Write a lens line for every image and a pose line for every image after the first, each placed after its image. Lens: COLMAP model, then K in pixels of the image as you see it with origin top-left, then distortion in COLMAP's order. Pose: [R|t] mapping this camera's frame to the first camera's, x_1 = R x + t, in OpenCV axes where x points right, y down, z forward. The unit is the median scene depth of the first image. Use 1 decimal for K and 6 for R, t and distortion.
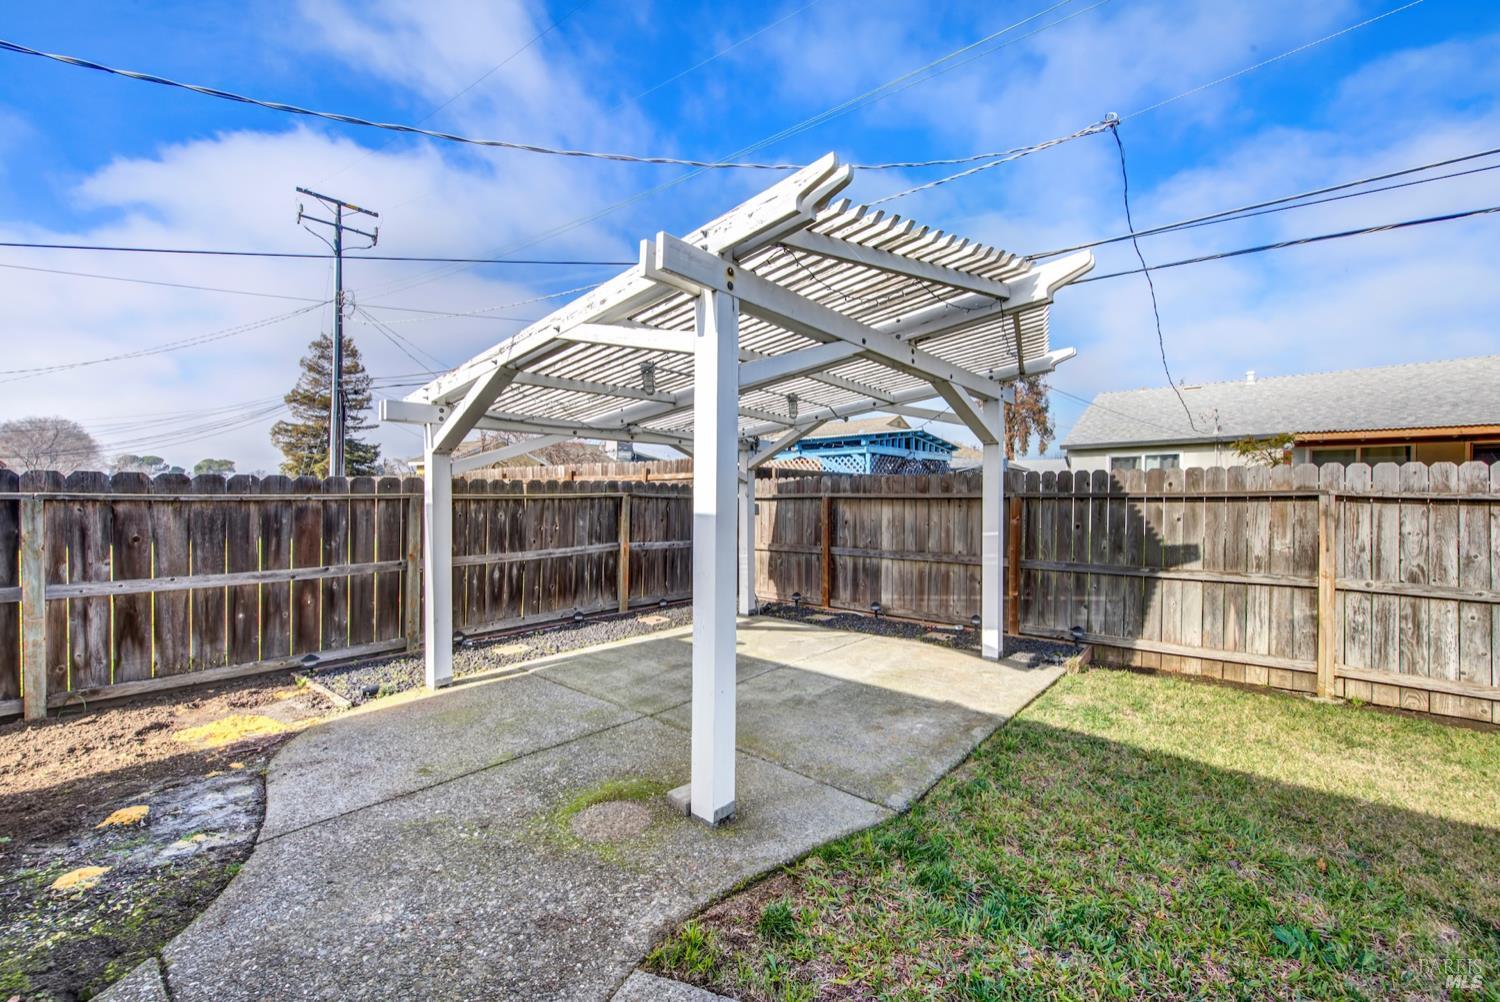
lens RADIAL K [[609.2, 0, 758.4], [0, 609.2, 497.8], [0, 0, 1]] dist [0.003910, -0.003579]
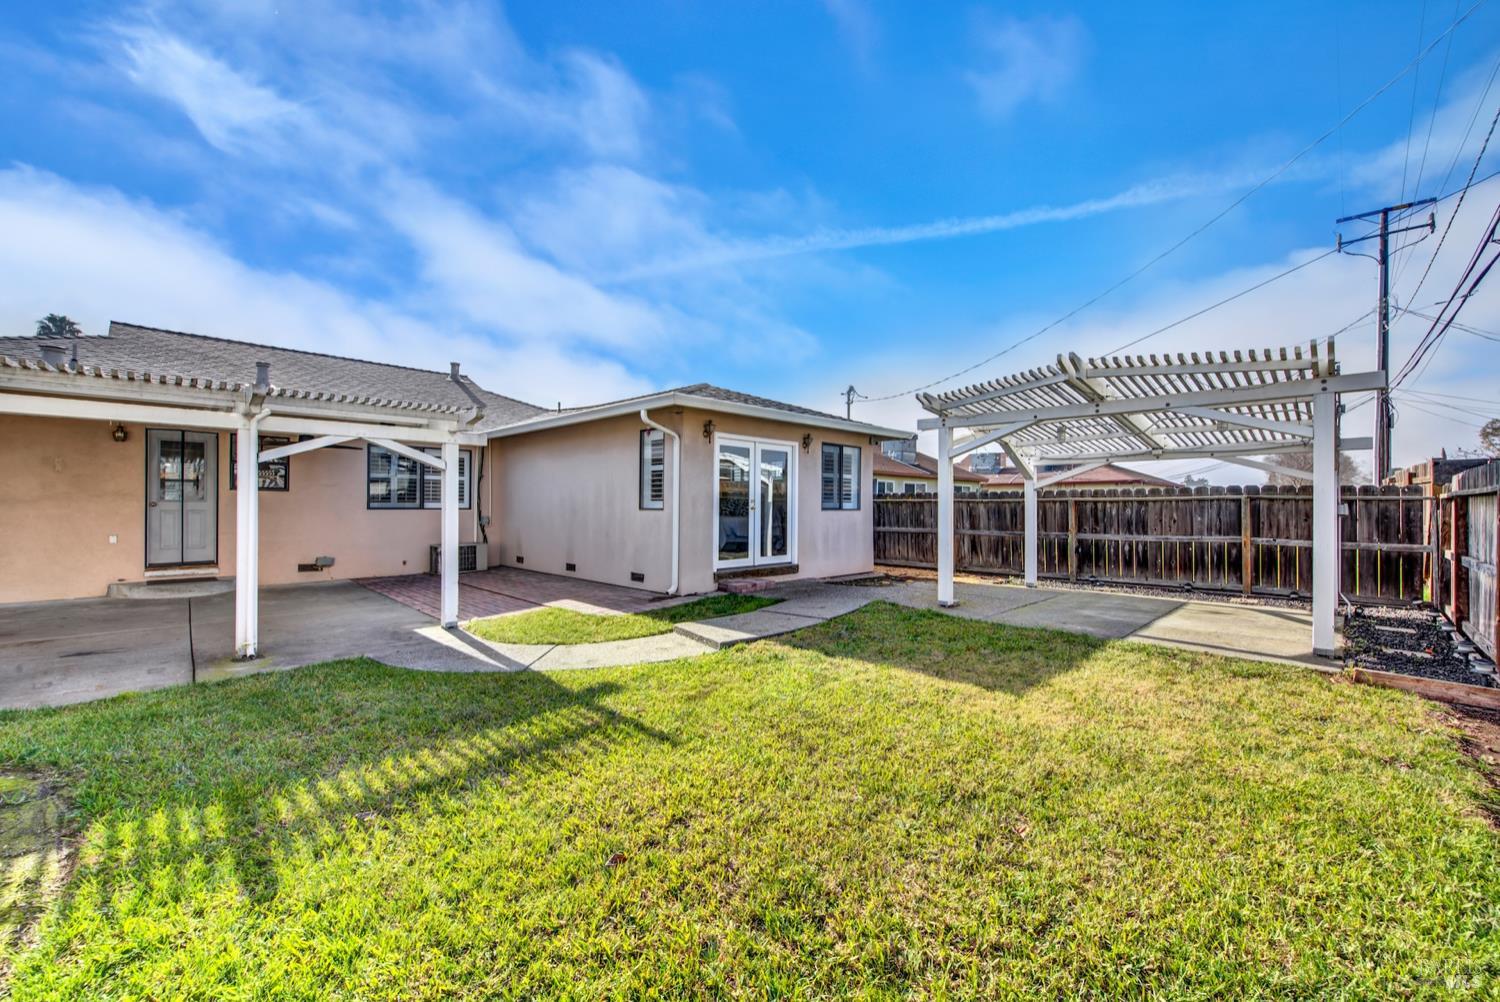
lens RADIAL K [[609.2, 0, 758.4], [0, 609.2, 497.8], [0, 0, 1]] dist [0.003910, -0.003579]
pose [[-0.054039, -0.012262, -0.998464, 1.135088], [-0.007961, 0.999898, -0.011848, 0.019085], [0.998507, 0.007309, -0.054131, 0.104588]]
